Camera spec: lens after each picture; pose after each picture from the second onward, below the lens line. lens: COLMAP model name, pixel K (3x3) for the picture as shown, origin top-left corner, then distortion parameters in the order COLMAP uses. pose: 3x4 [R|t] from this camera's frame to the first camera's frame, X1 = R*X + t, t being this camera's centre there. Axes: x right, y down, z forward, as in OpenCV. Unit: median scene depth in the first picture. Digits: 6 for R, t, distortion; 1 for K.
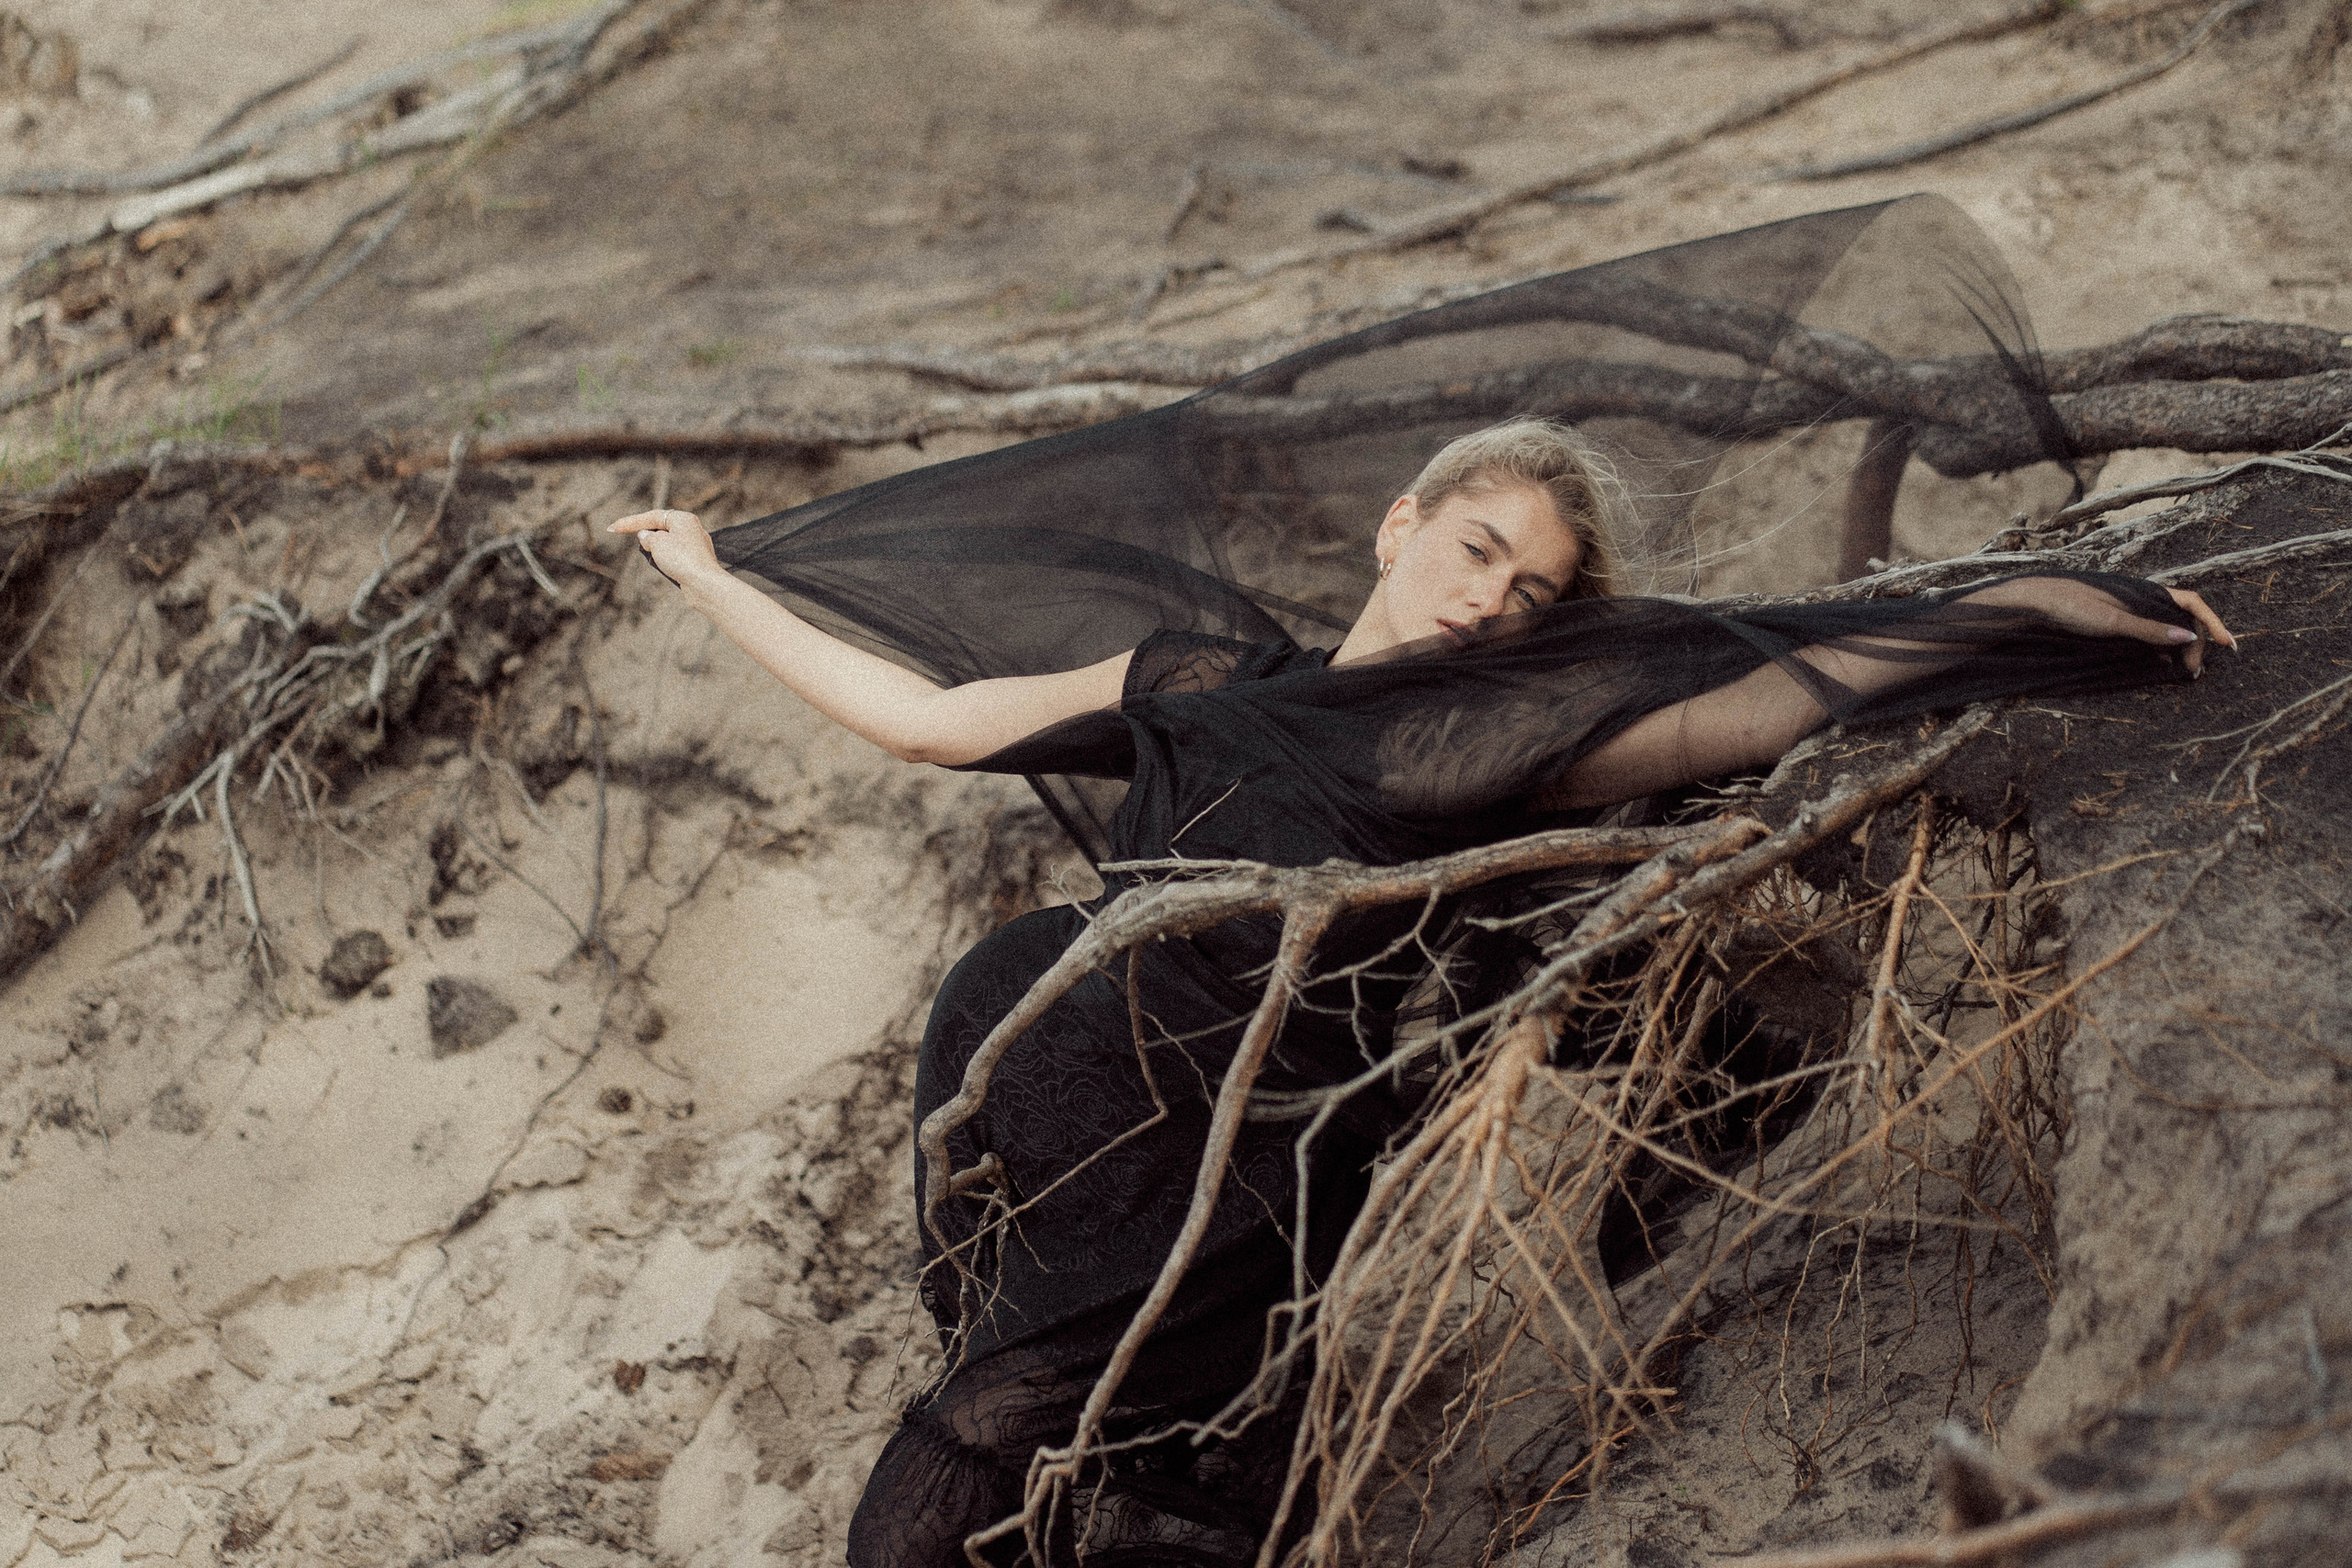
lens RADIAL K [[5602.8, 0, 1176.0], [0, 5602.8, 784.0], [0, 0, 1]] dist [0.088588, 1.004876]
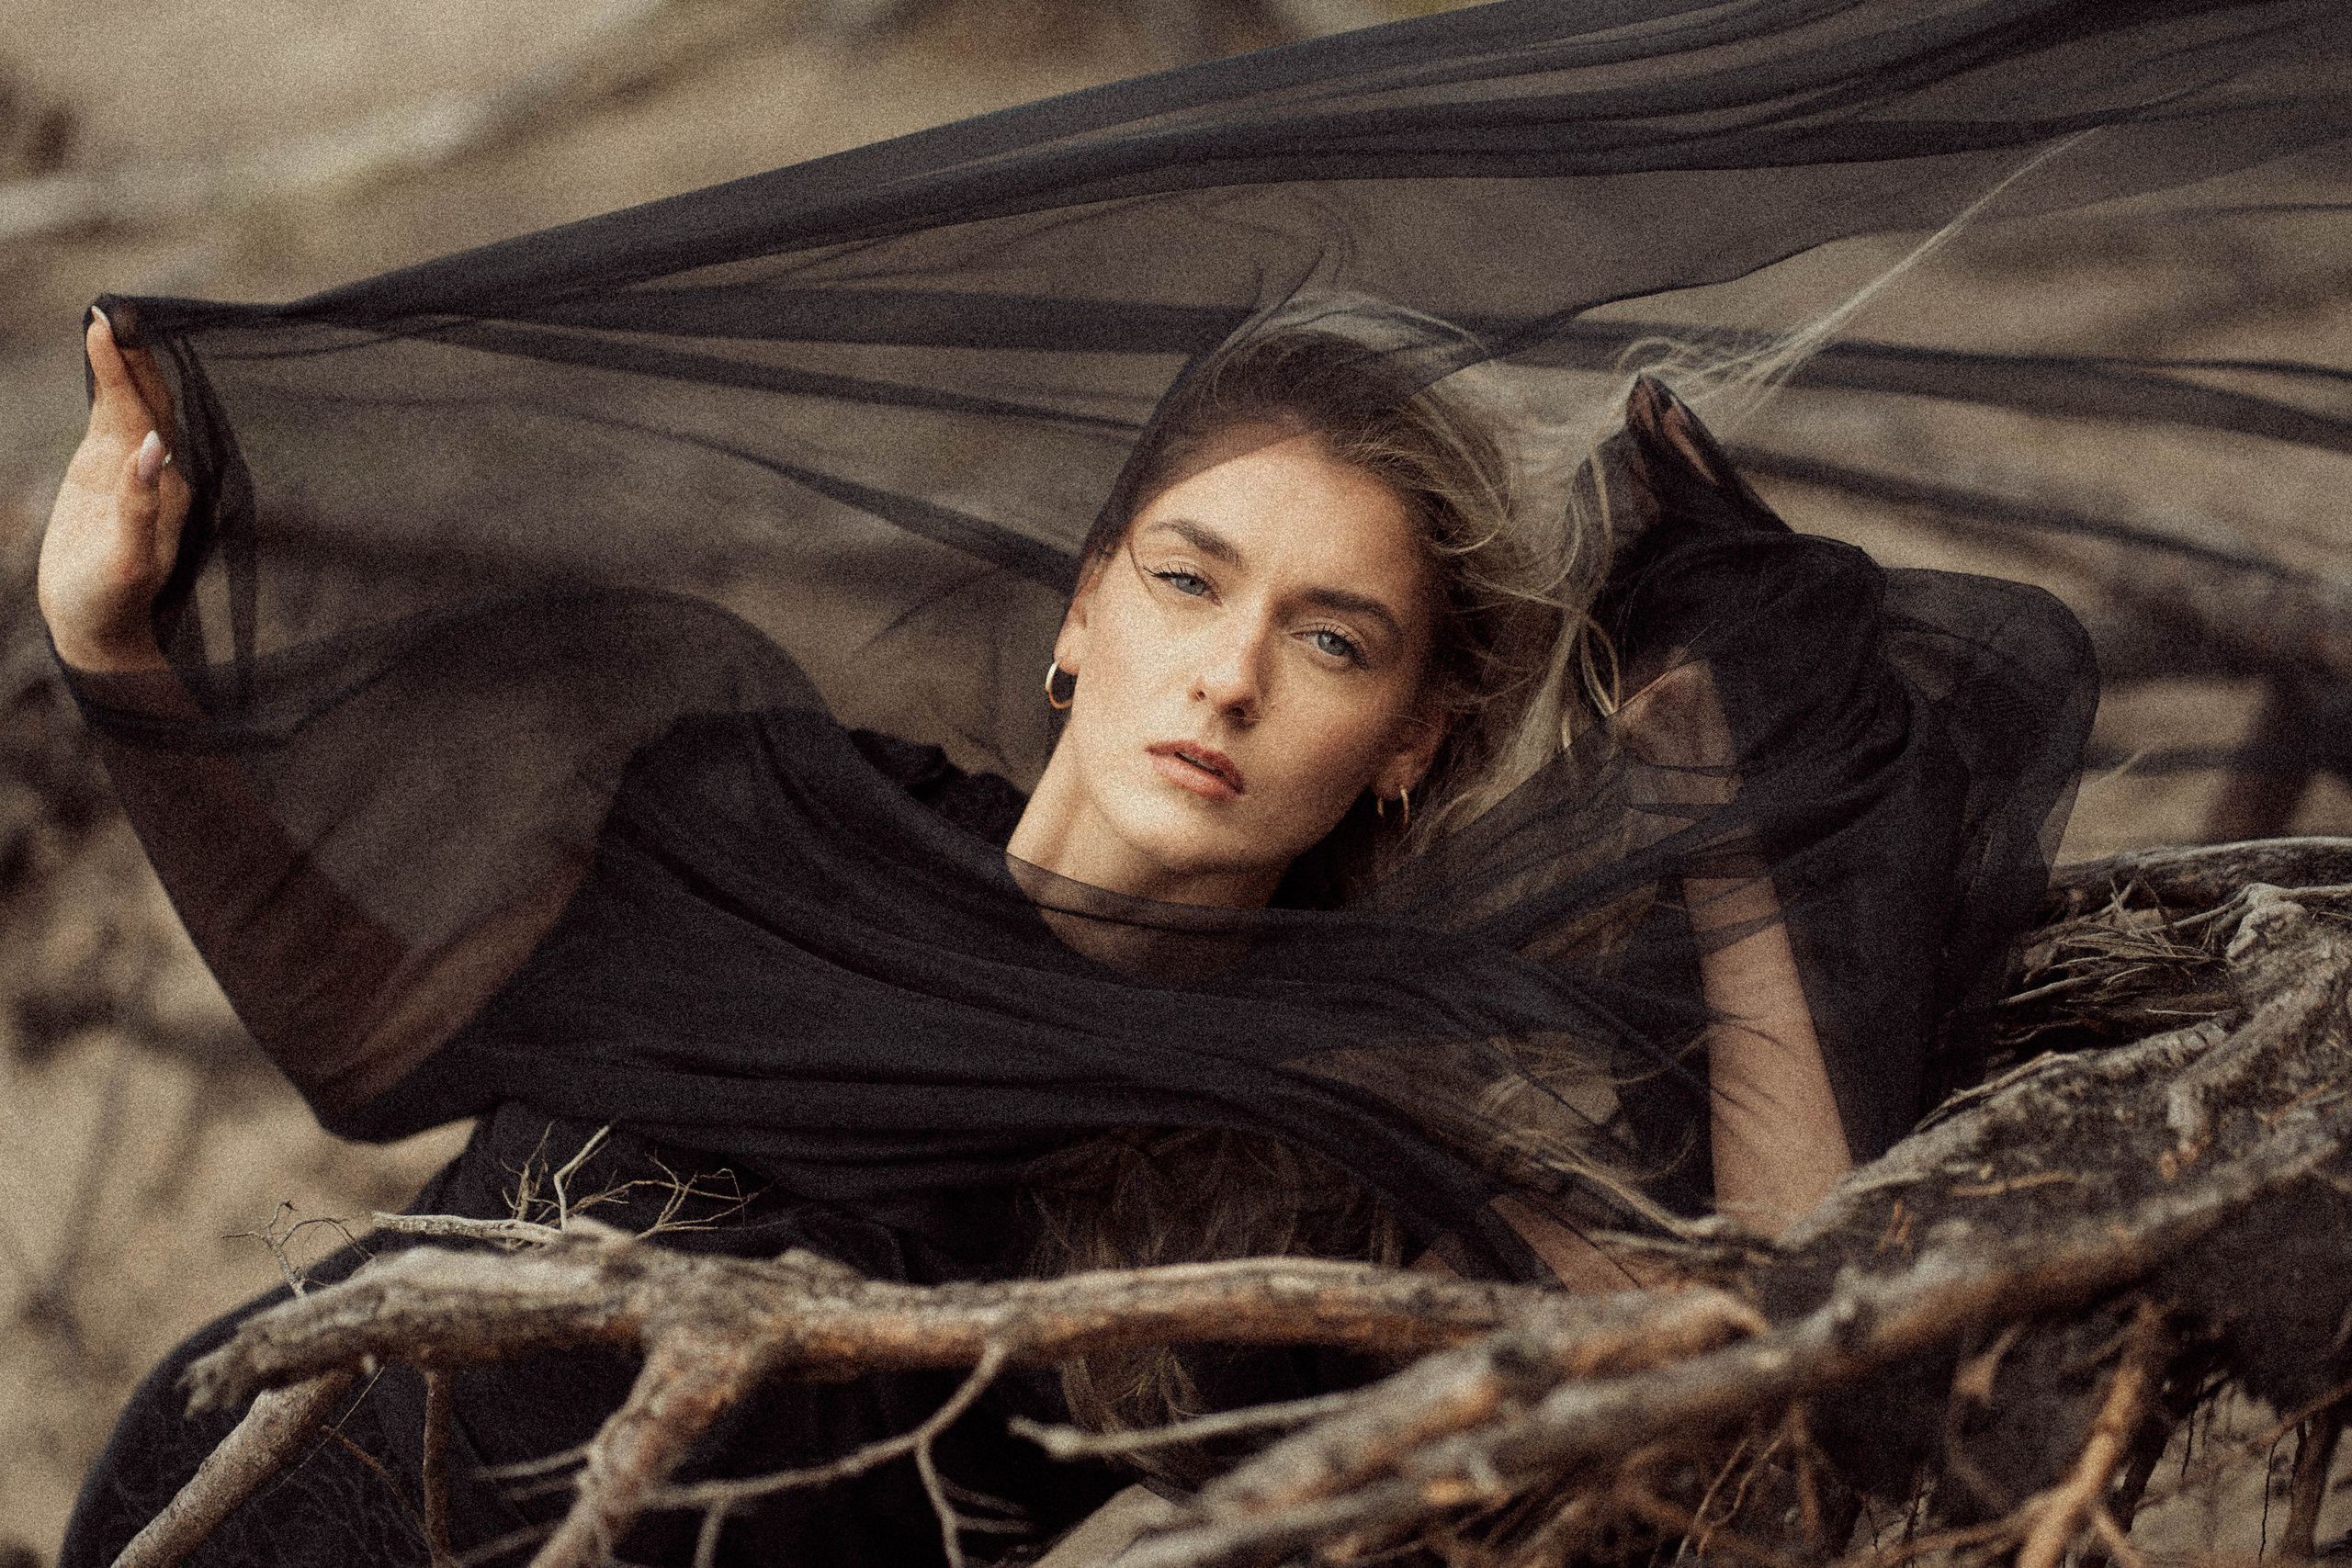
lens RADIAL K [[5602.8, 0, 1176.0], [0, 5602.8, 784.0], [0, 0, 1]] dist [0.088588, 1.004876]
pose [[0.984797, 0.145181, -0.095378, 0.095315], [-0.153741, 0.984047, -0.089528, 0.012441], [0.080859, 0.102830, 0.991407, 0.566123]]
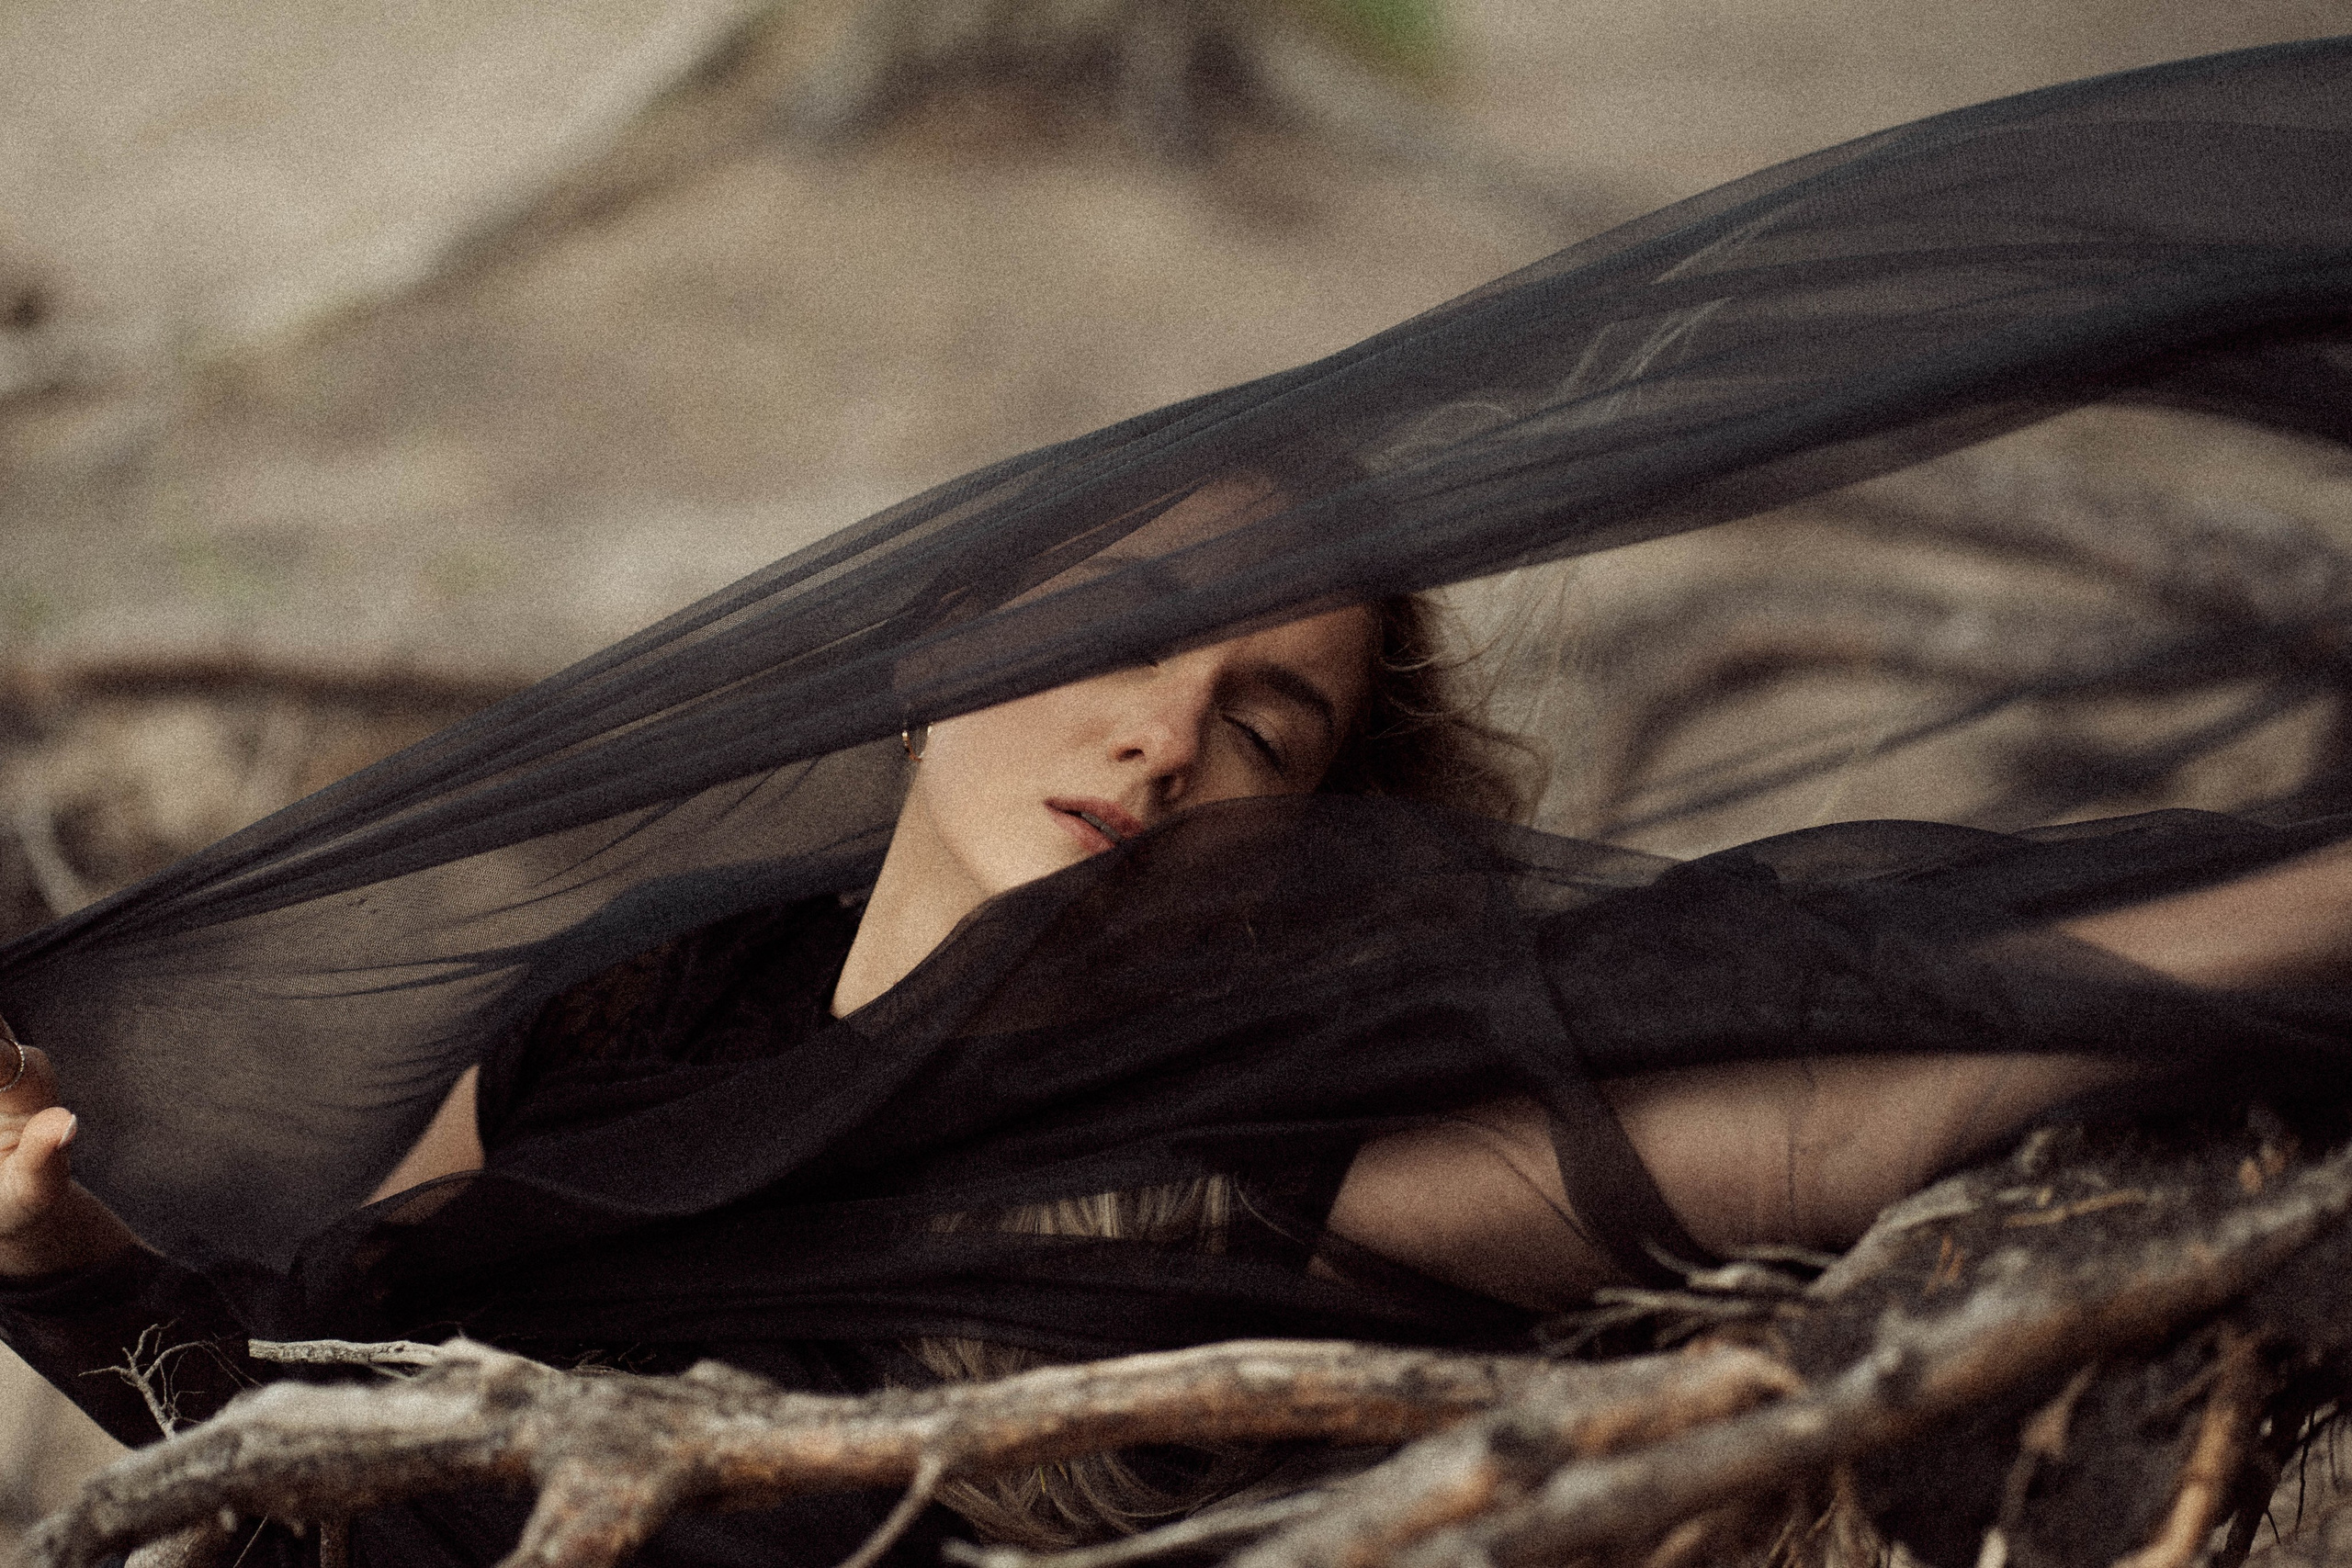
lens RADIAL K [[5467.3, 0, 1176.0], [0, 5467.3, 784.0], [0, 0, 1]] dist [0.014336, 0.333430]
pose [[0.990003, 0.085729, -0.112003, 0.100726], [-0.098561, 0.988515, -0.114561, 0.014048], [0.100895, 0.124455, 0.987082, 0.628459]]
